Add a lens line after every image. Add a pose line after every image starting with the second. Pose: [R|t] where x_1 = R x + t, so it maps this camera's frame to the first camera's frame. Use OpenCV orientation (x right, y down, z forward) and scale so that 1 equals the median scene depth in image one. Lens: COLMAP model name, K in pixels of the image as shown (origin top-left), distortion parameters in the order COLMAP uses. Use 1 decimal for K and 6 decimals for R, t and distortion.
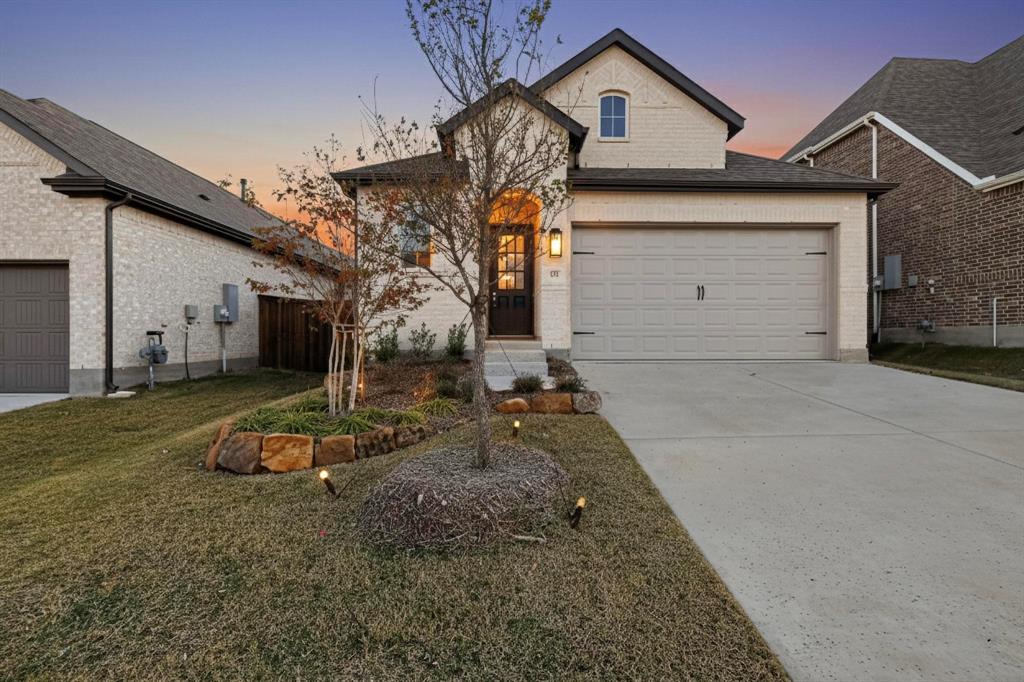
lens RADIAL K [[452.0, 0, 517.9], [0, 452.0, 337.0], [0, 0, 1]] dist [-0.007377, 0.000120]
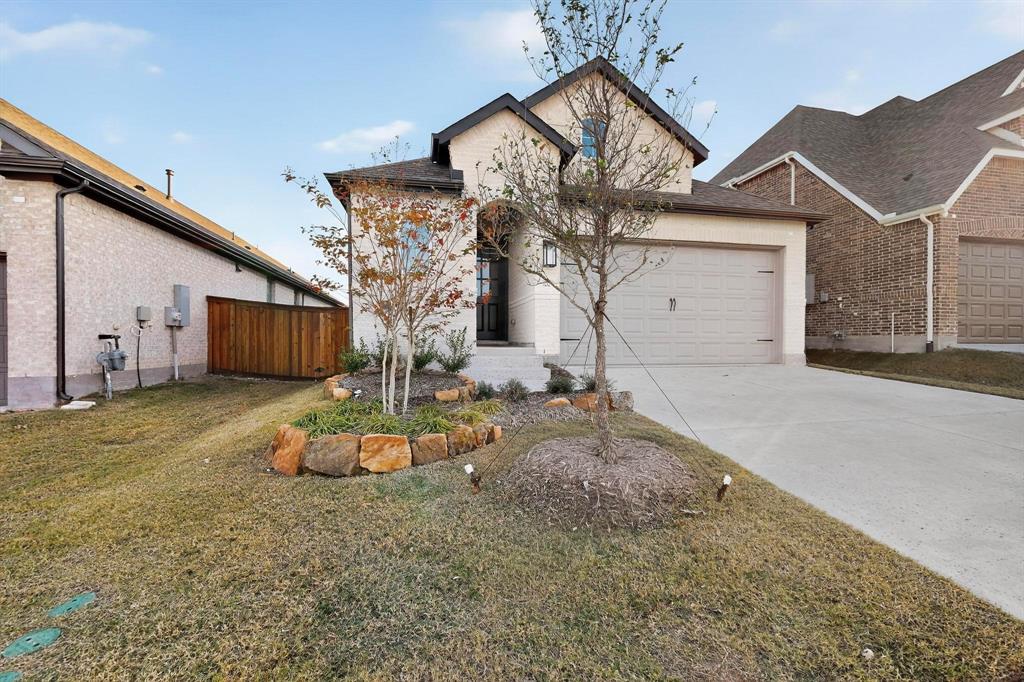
lens RADIAL K [[448.2, 0, 512.0], [0, 448.2, 341.0], [0, 0, 1]] dist [-0.001688, -0.000116]
pose [[0.984516, 0.005367, 0.175215, -0.293568], [-0.003220, 0.999916, -0.012538, 0.013994], [-0.175267, 0.011780, 0.984450, -0.021384]]
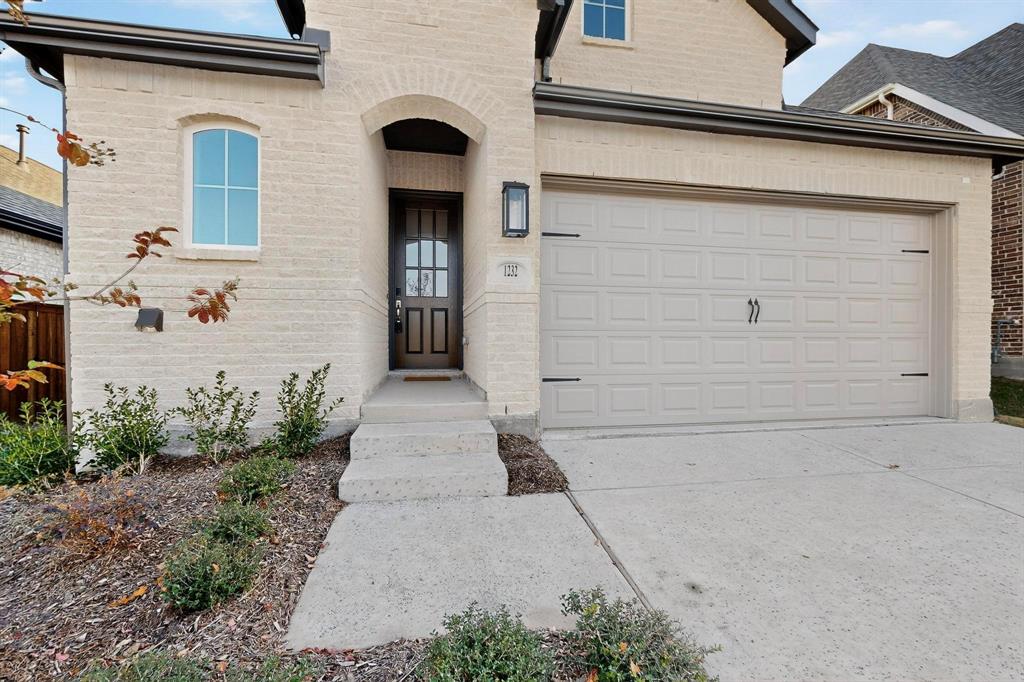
lens RADIAL K [[445.7, 0, 509.1], [0, 445.7, 337.1], [0, 0, 1]] dist [-0.000048, -0.000260]
pose [[0.987632, 0.004201, 0.156736, -0.008097], [-0.001563, 0.999855, -0.016954, -0.086370], [-0.156785, 0.016499, 0.987495, 0.791057]]
